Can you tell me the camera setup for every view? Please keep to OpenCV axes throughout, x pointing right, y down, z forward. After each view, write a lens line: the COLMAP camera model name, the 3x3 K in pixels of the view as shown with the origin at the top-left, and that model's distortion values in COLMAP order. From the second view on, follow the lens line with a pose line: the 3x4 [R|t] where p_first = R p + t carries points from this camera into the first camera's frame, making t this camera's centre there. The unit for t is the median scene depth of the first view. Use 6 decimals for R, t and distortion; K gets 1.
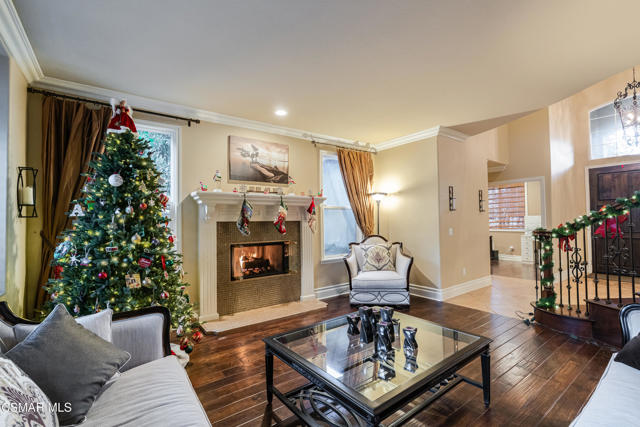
lens RADIAL K [[295.9, 0, 326.4], [0, 295.9, 216.5], [0, 0, 1]] dist [-0.002809, -0.000256]
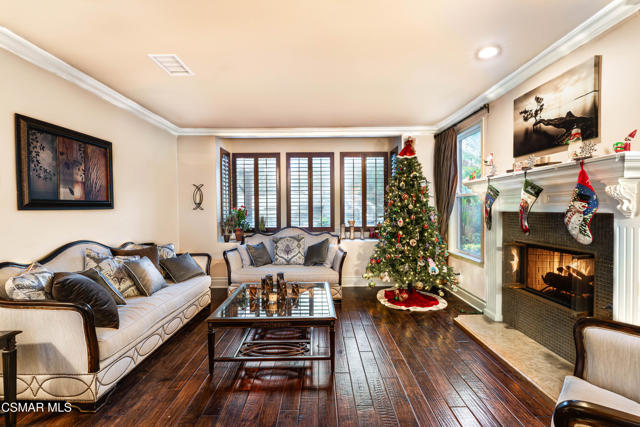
lens RADIAL K [[295.9, 0, 326.4], [0, 295.9, 216.5], [0, 0, 1]] dist [-0.002809, -0.000256]
pose [[-0.605011, 0.031549, -0.795592, 0.571355], [0.018267, 0.999502, 0.025744, 0.001112], [0.796008, 0.001042, -0.605285, 1.024442]]
